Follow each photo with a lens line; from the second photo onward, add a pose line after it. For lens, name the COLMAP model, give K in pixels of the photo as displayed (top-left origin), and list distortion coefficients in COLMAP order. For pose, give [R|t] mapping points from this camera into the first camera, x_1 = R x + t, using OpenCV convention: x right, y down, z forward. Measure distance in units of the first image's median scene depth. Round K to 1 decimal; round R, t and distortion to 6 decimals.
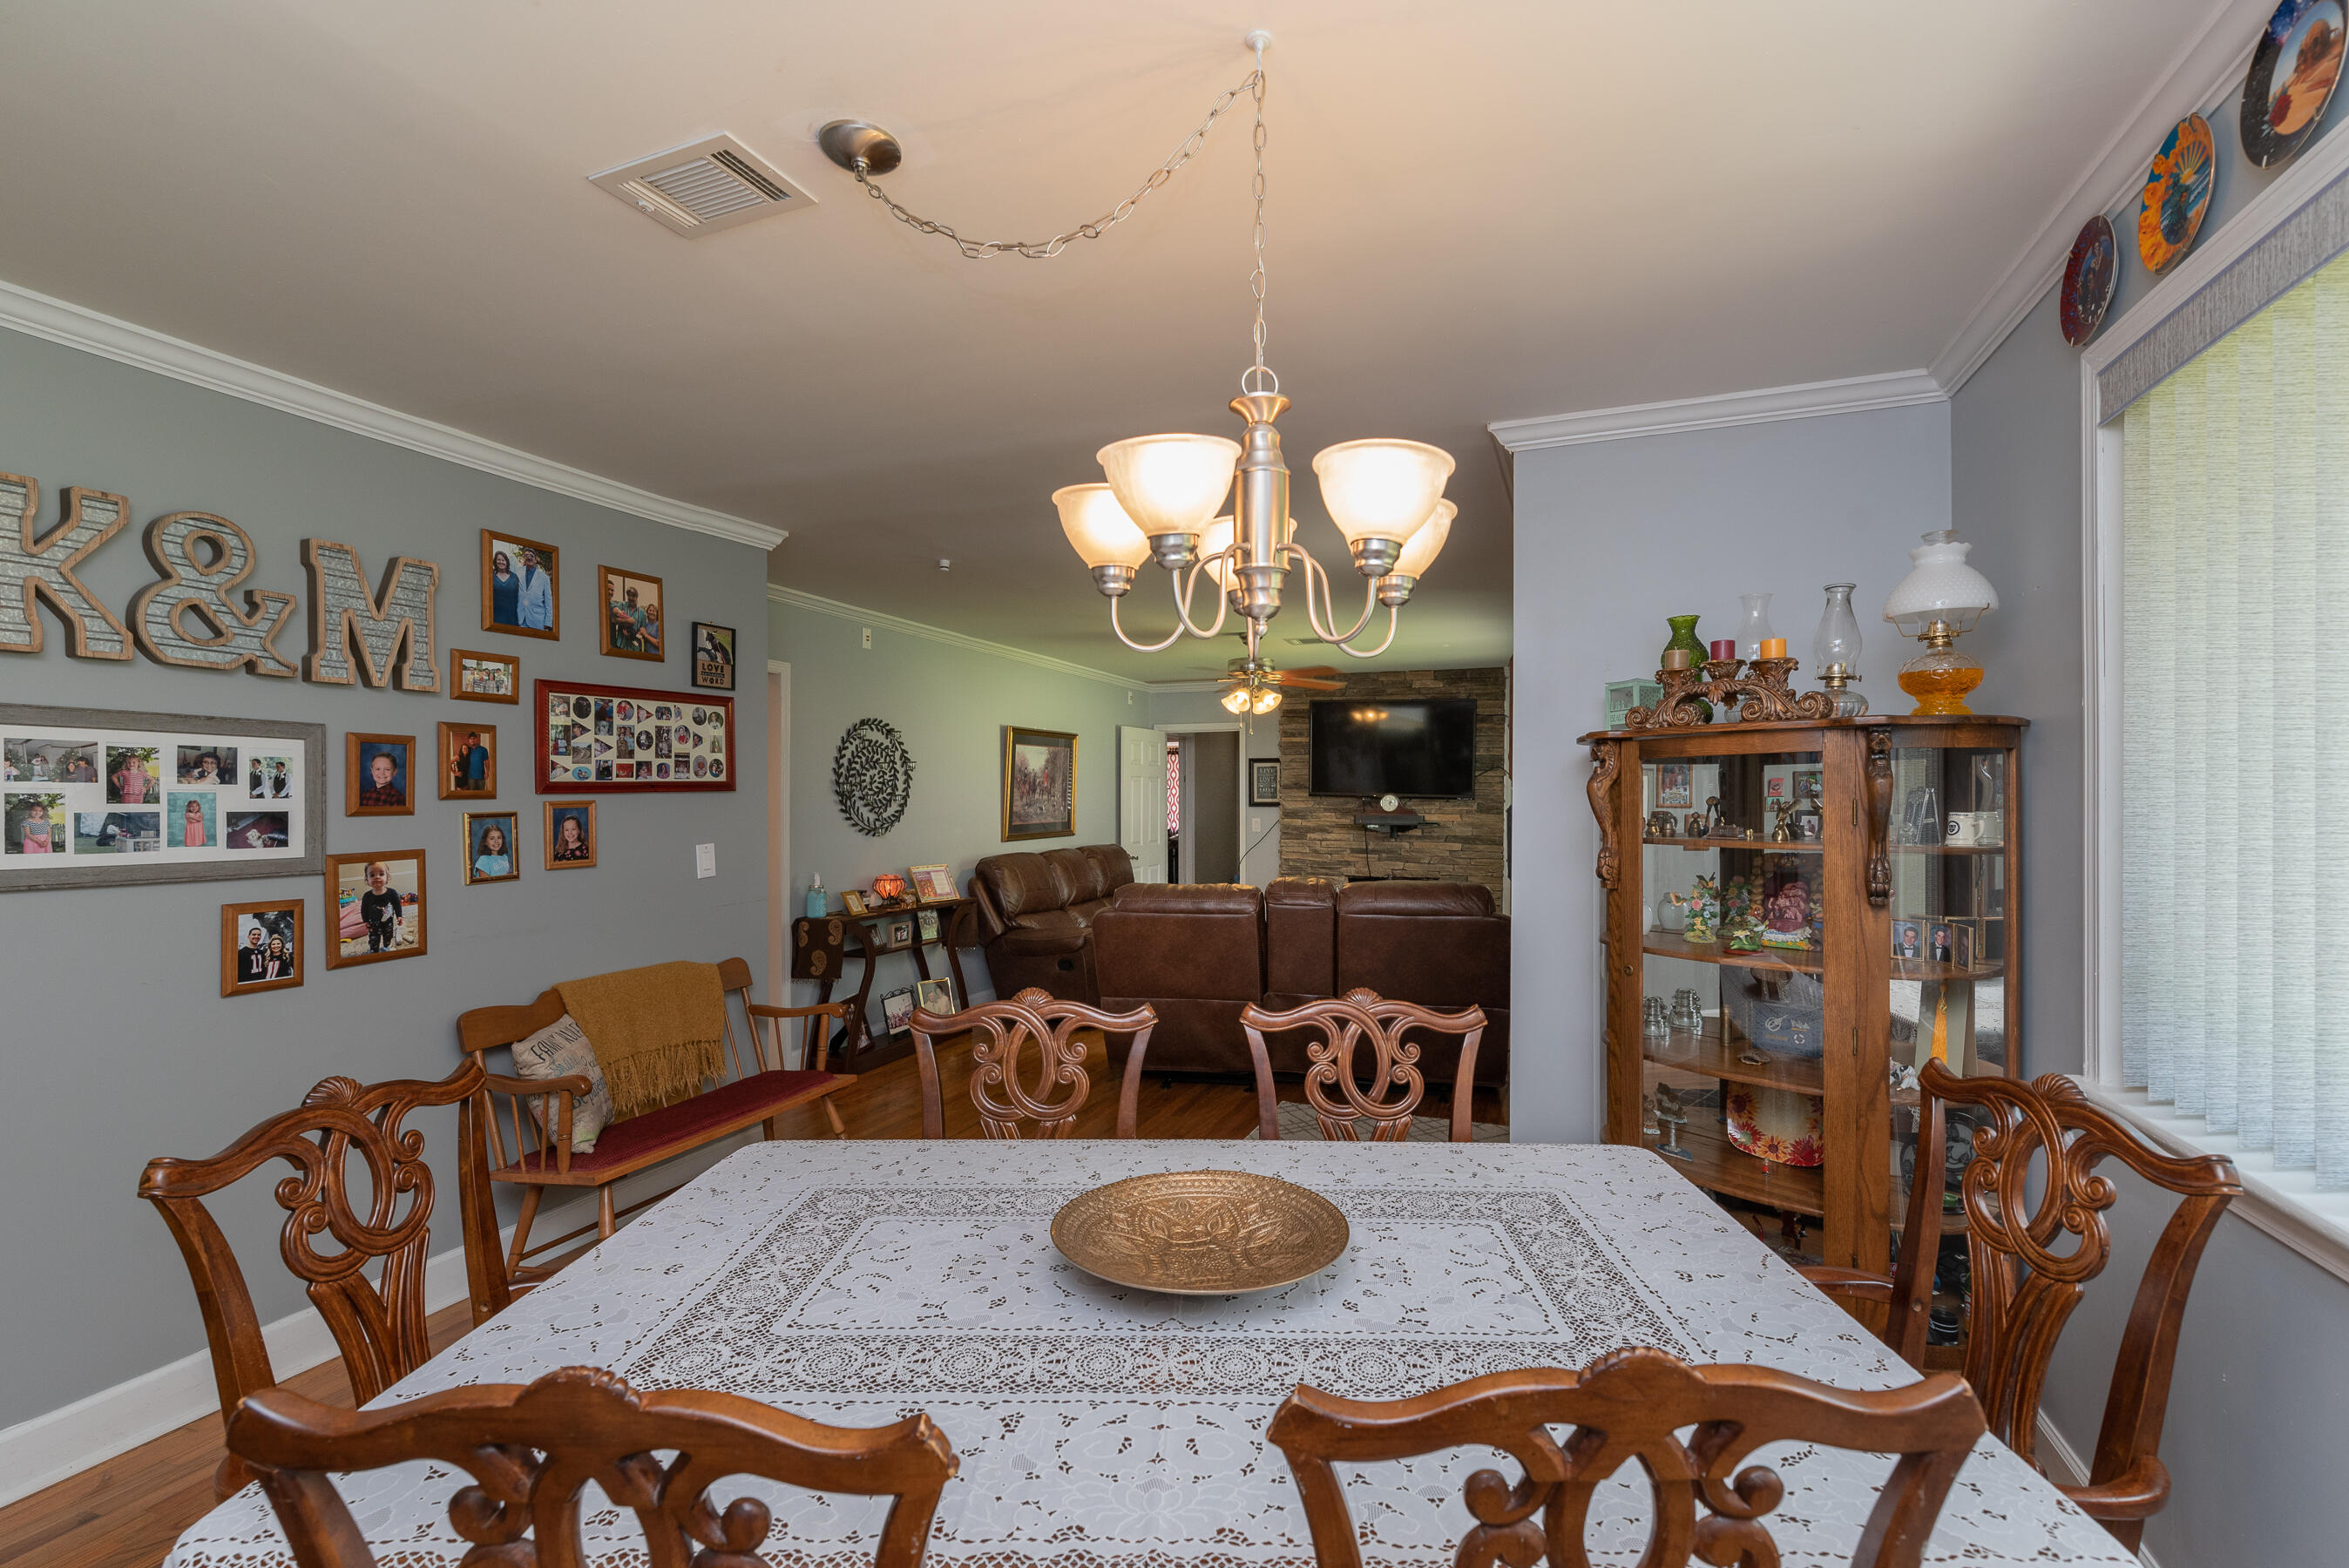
lens RADIAL K [[1015.5, 0, 1180.0], [0, 1015.5, 796.0], [0, 0, 1]] dist [0.000464, 0.000018]
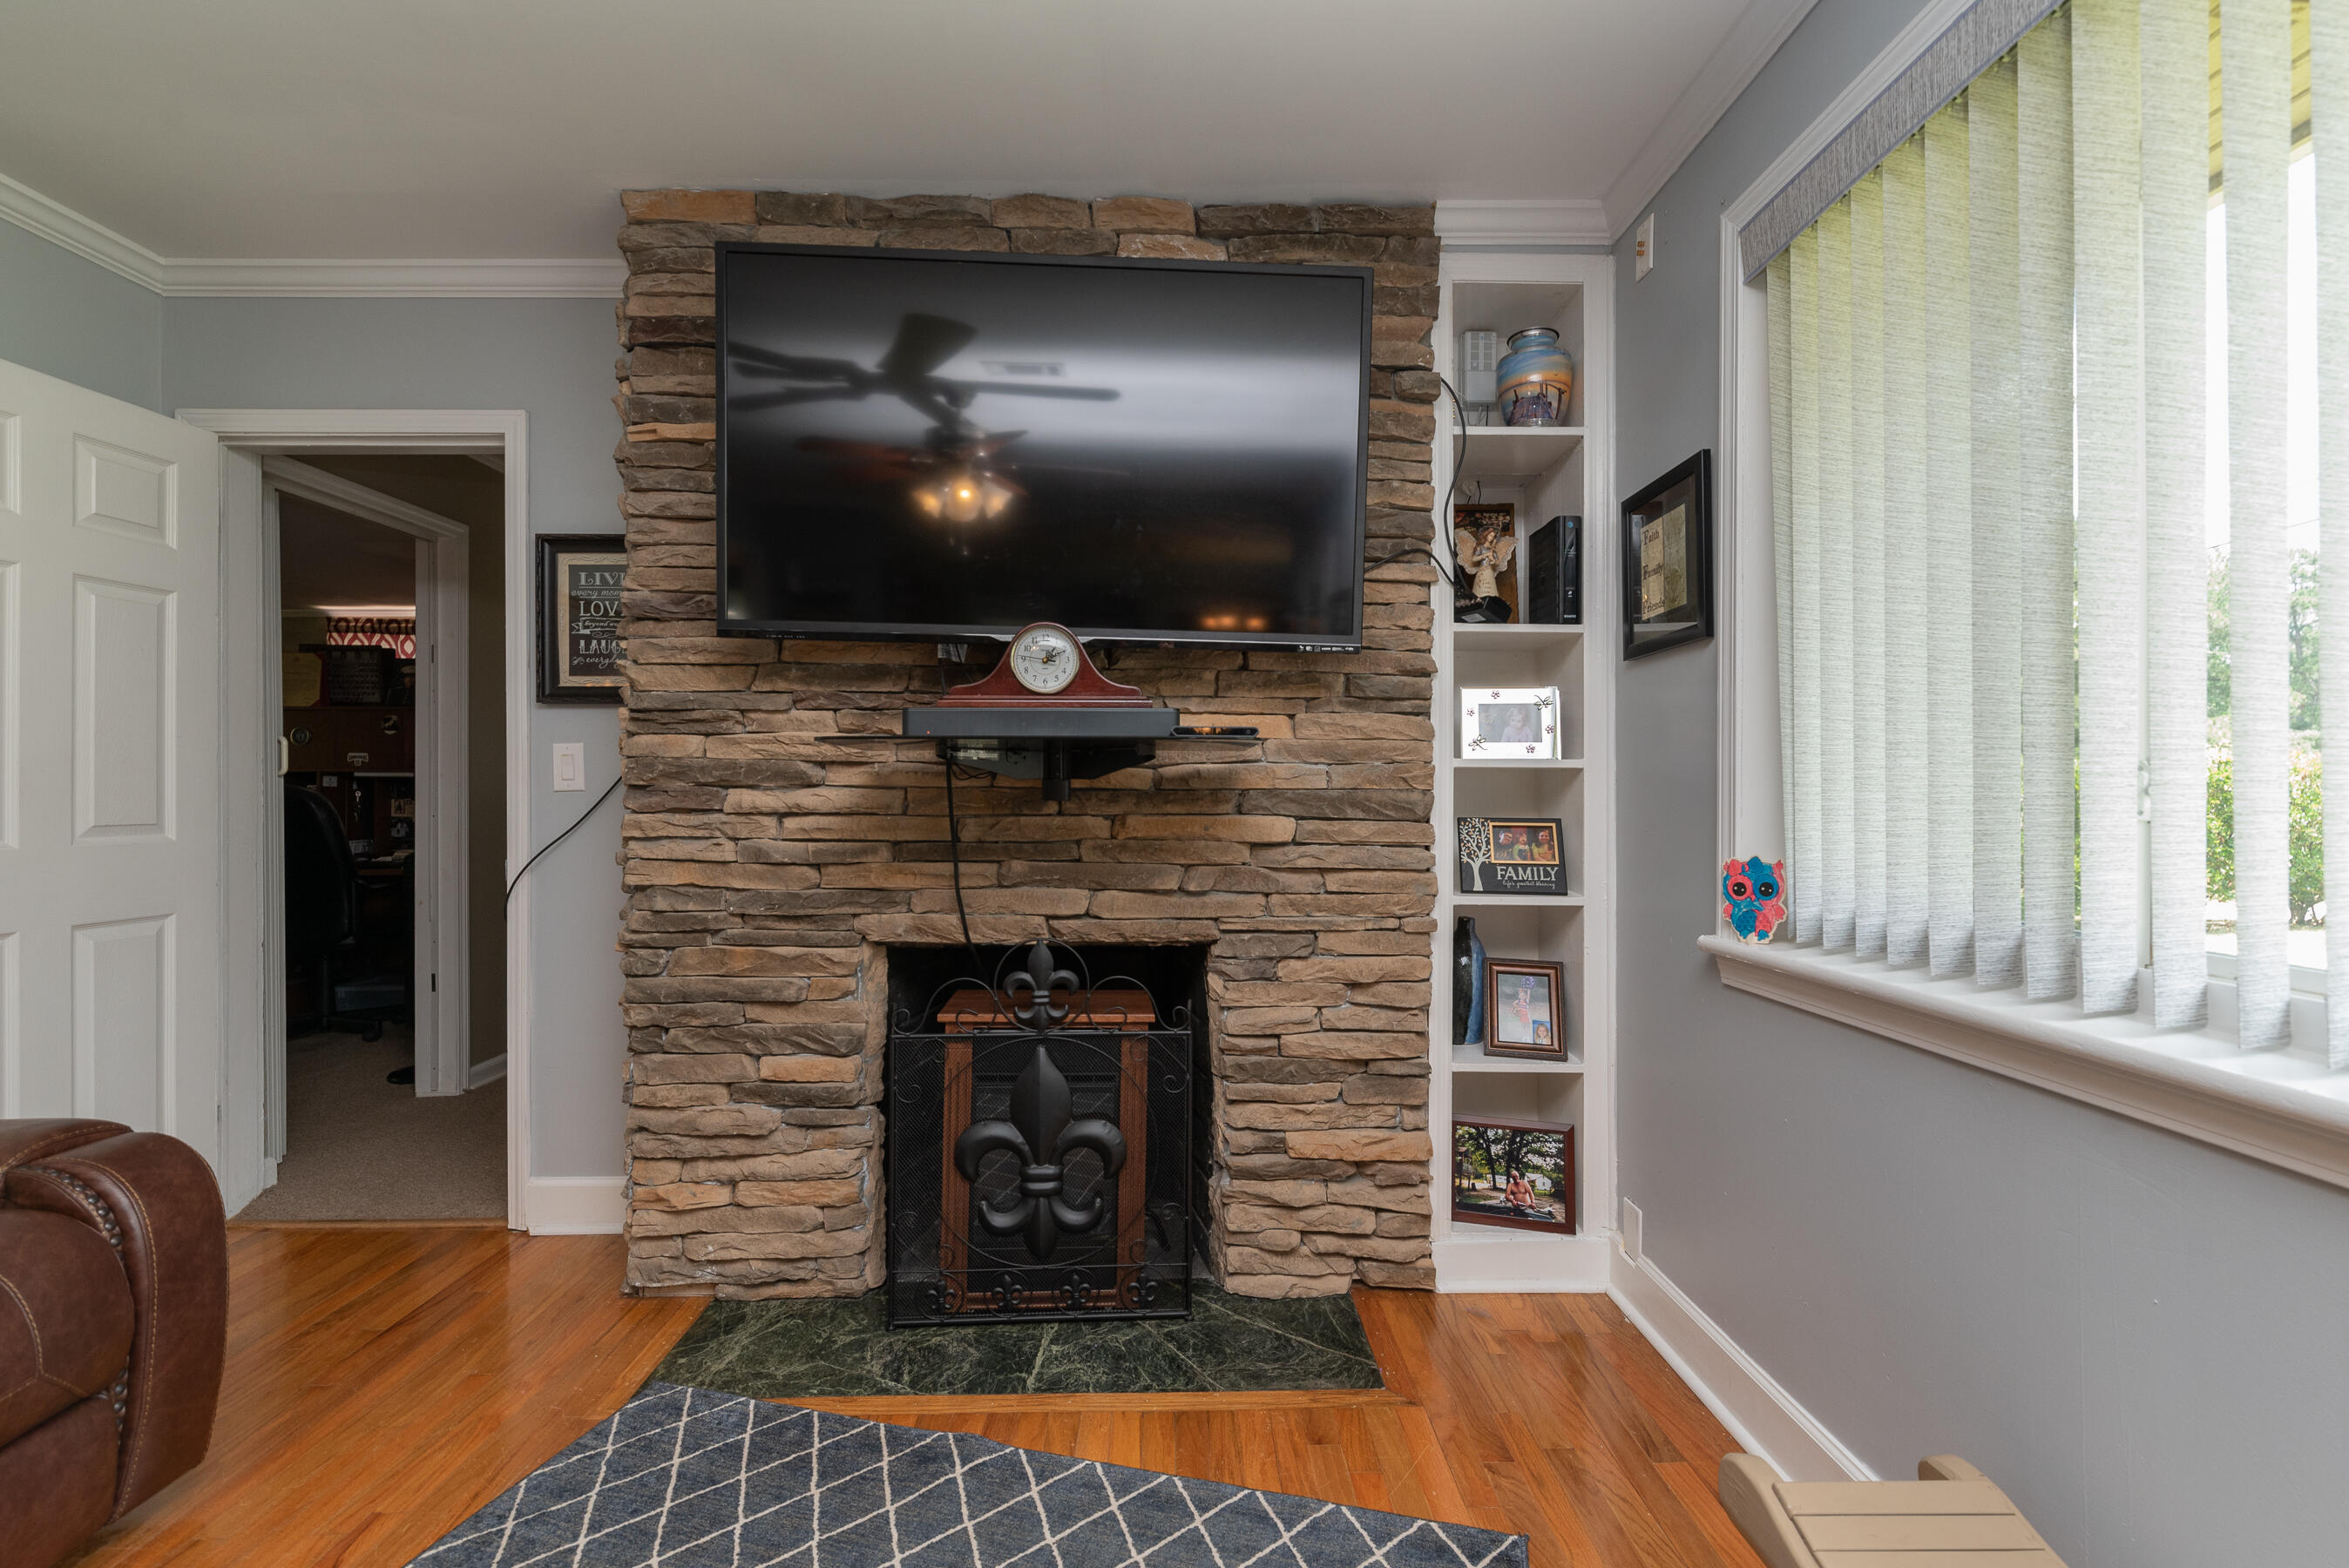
lens RADIAL K [[1015.5, 0, 1183.2], [0, 1015.5, 781.2], [0, 0, 1]] dist [0.000464, 0.000018]
pose [[0.919610, -0.003339, 0.392818, 0.221276], [0.001844, 0.999990, 0.004182, 0.056843], [-0.392828, -0.003122, 0.919607, 1.203800]]
